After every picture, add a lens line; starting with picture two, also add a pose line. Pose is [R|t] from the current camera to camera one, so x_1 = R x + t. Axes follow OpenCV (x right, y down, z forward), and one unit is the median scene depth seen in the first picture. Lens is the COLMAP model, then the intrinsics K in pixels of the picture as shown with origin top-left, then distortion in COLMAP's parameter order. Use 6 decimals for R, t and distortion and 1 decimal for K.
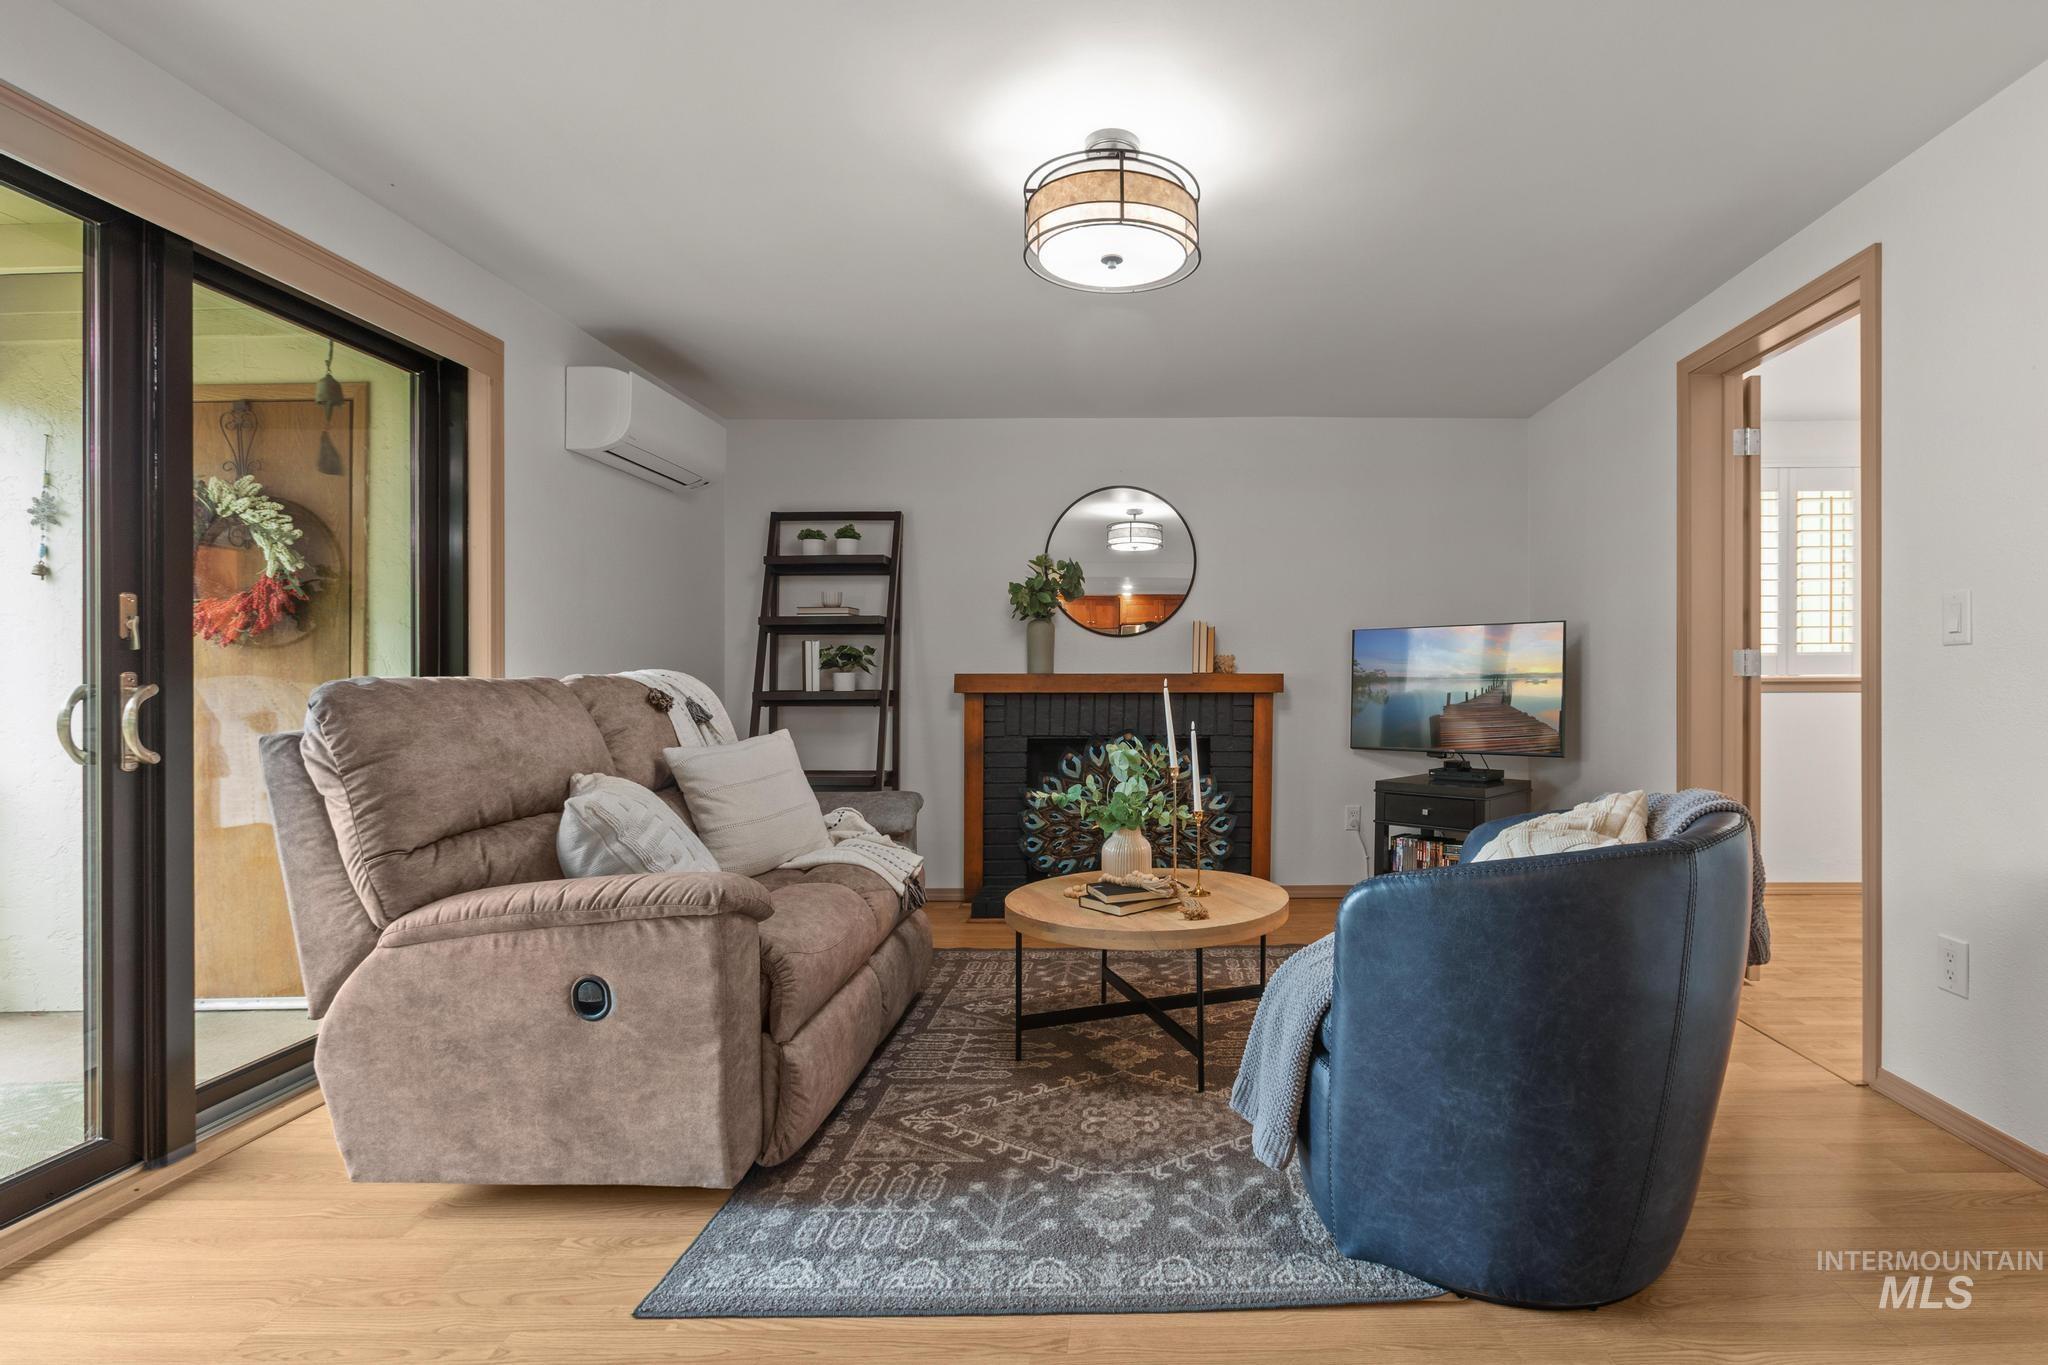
lens RADIAL K [[962.0, 0, 1165.7], [0, 962.0, 679.2], [0, 0, 1]] dist [-0.011092, 0.001088]
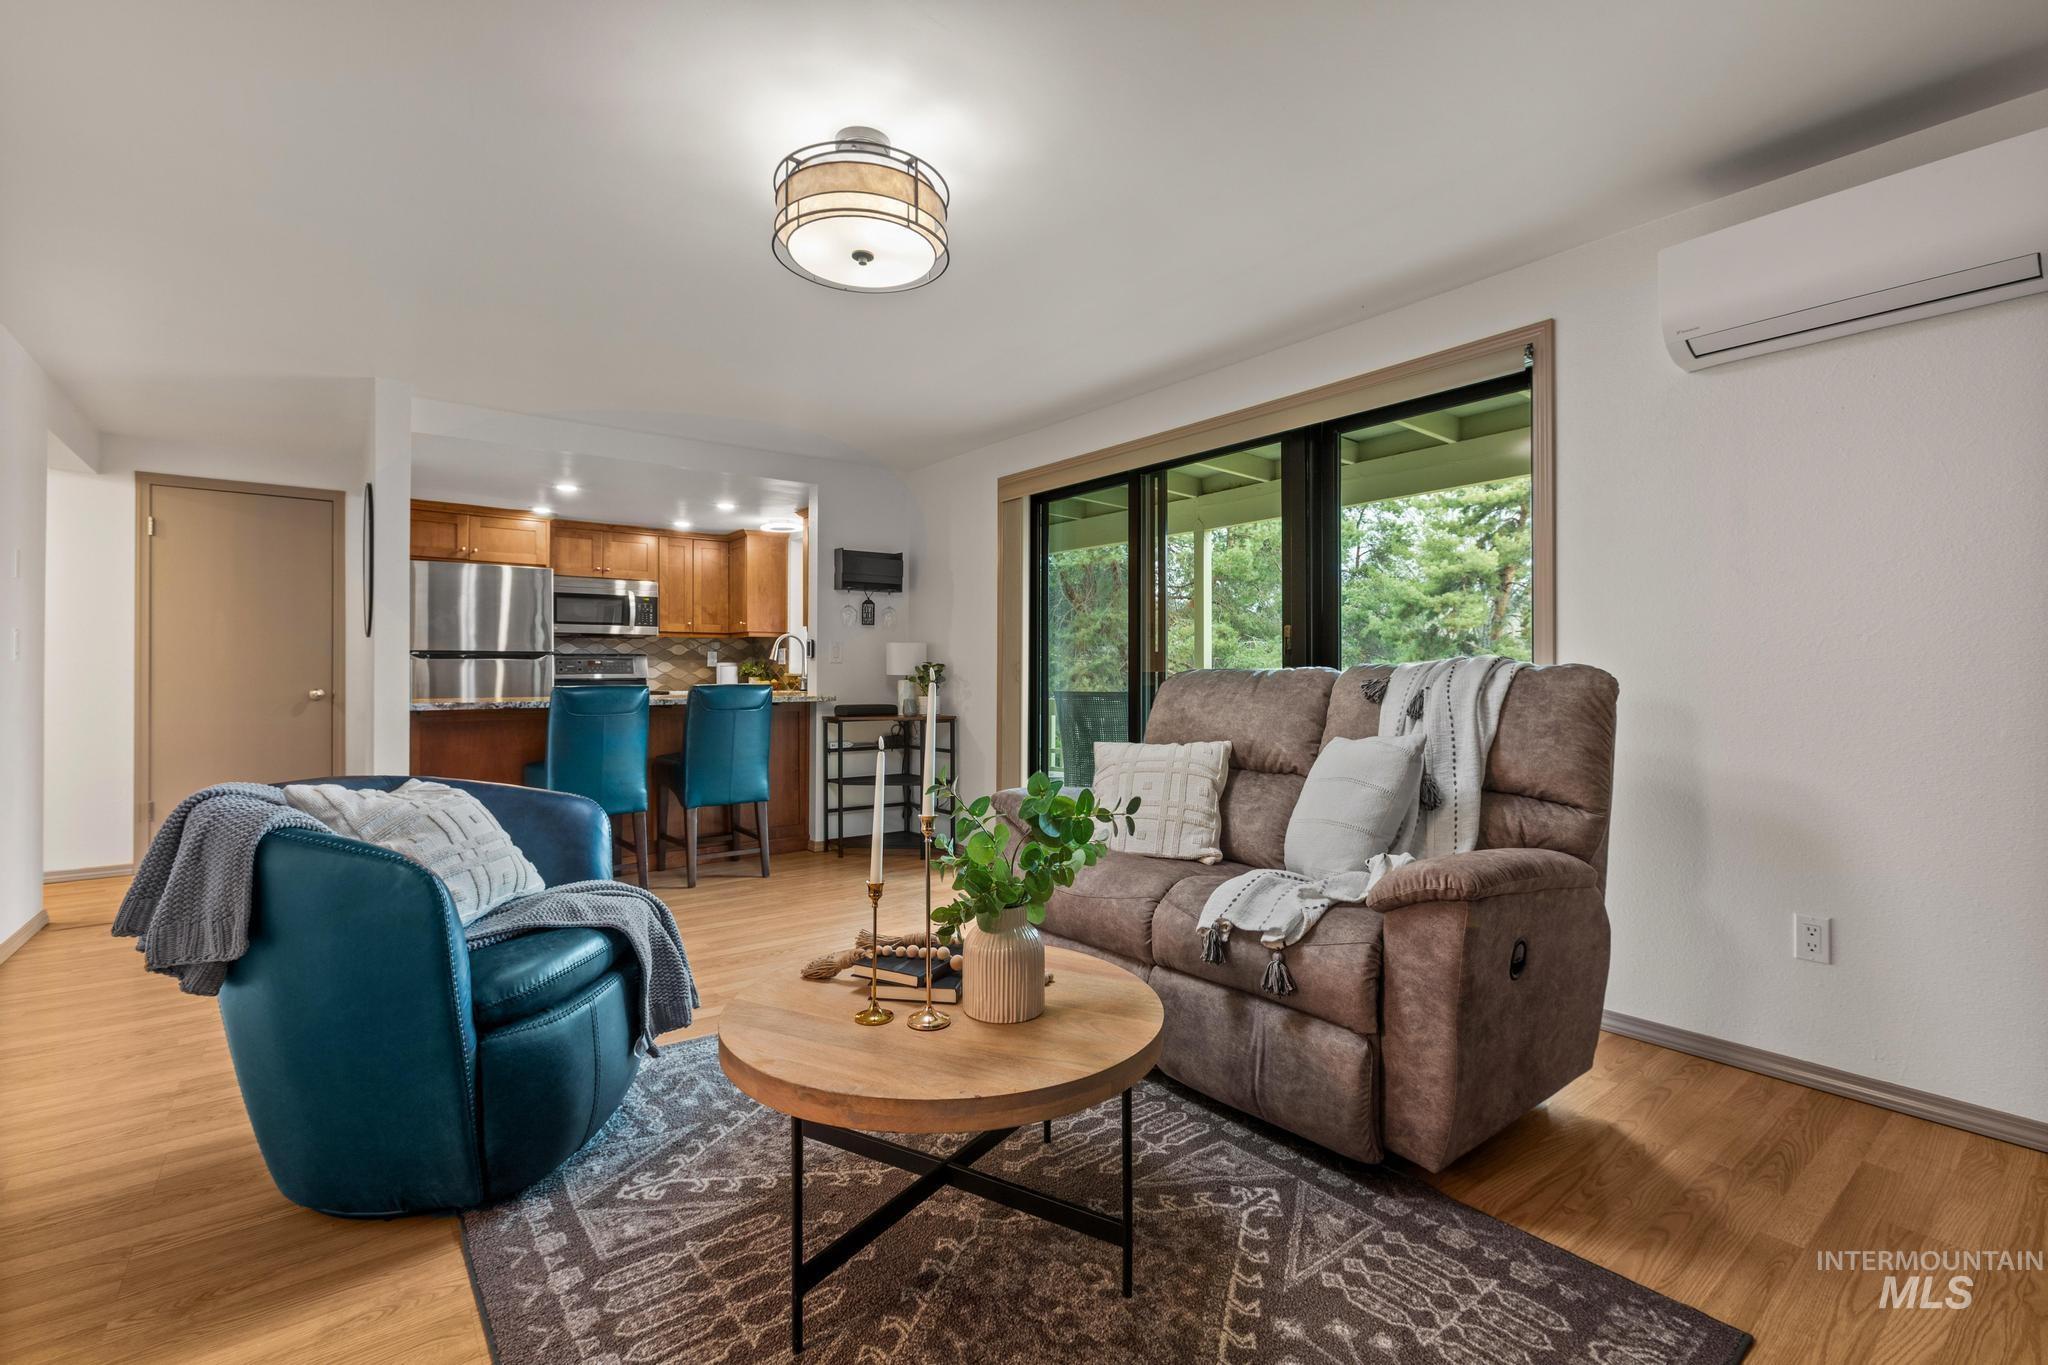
lens RADIAL K [[909.8, 0, 1030.5], [0, 909.8, 672.8], [0, 0, 1]] dist [-0.018675, 0.009480]
pose [[-0.797661, 0.004051, -0.603092, 0.364504], [0.007857, 0.999962, -0.003674, 0.006291], [0.603054, -0.007669, -0.797663, 1.839867]]
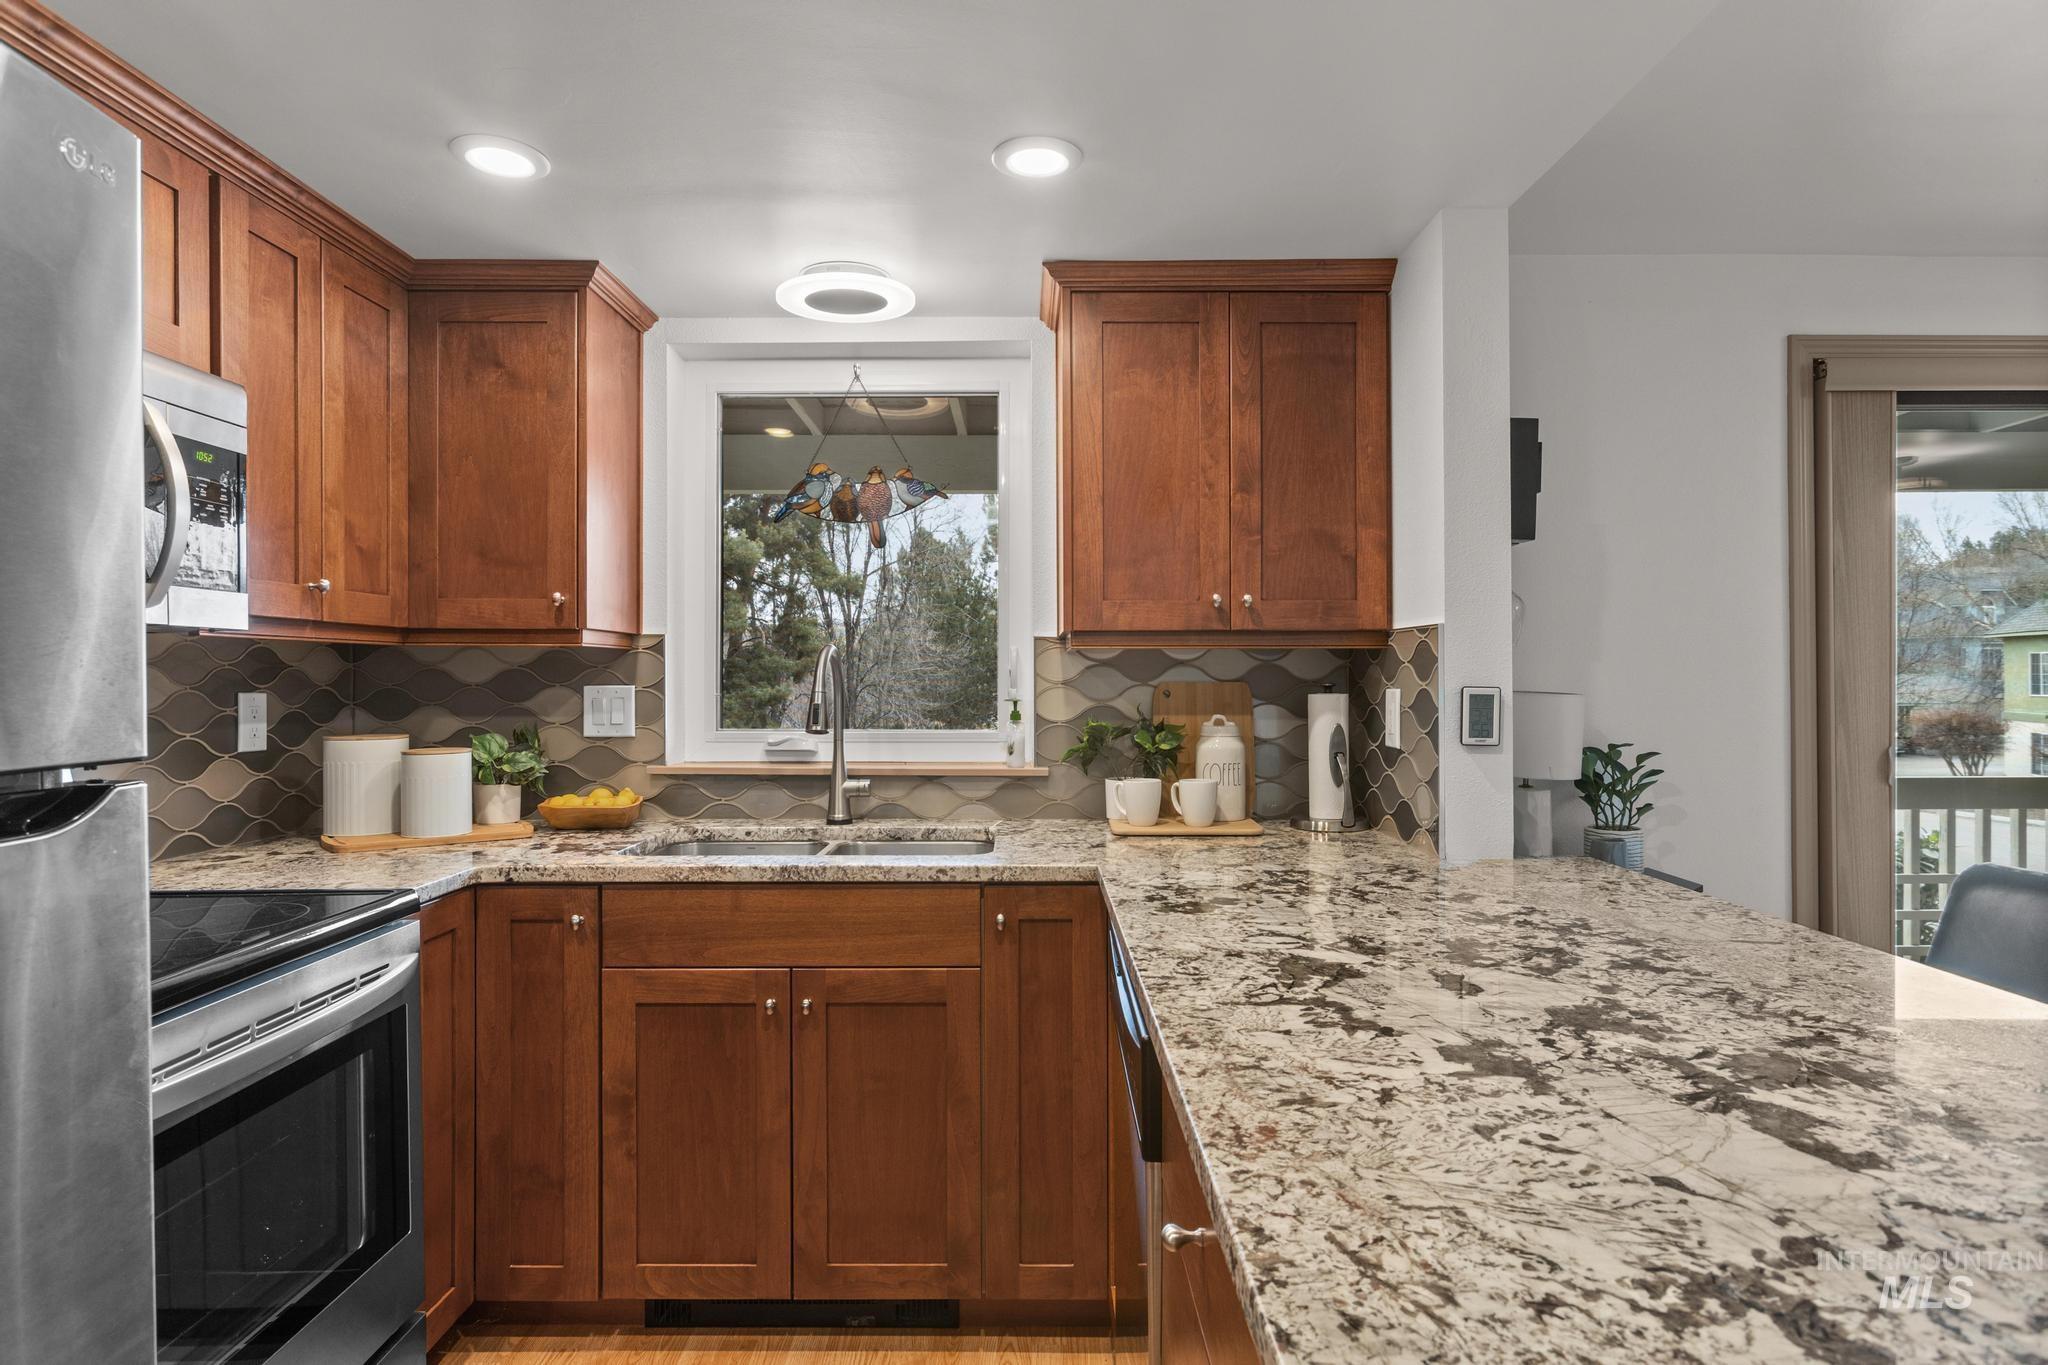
lens RADIAL K [[1089.4, 0, 1024.0], [0, 1089.4, 682.5], [0, 0, 1]] dist [-0.003322, 0.001012]
pose [[-0.023424, 0.006384, -0.999705, 0.301849], [0.006934, 0.999957, 0.006223, -0.104469], [0.999702, -0.006786, -0.023467, -0.735341]]
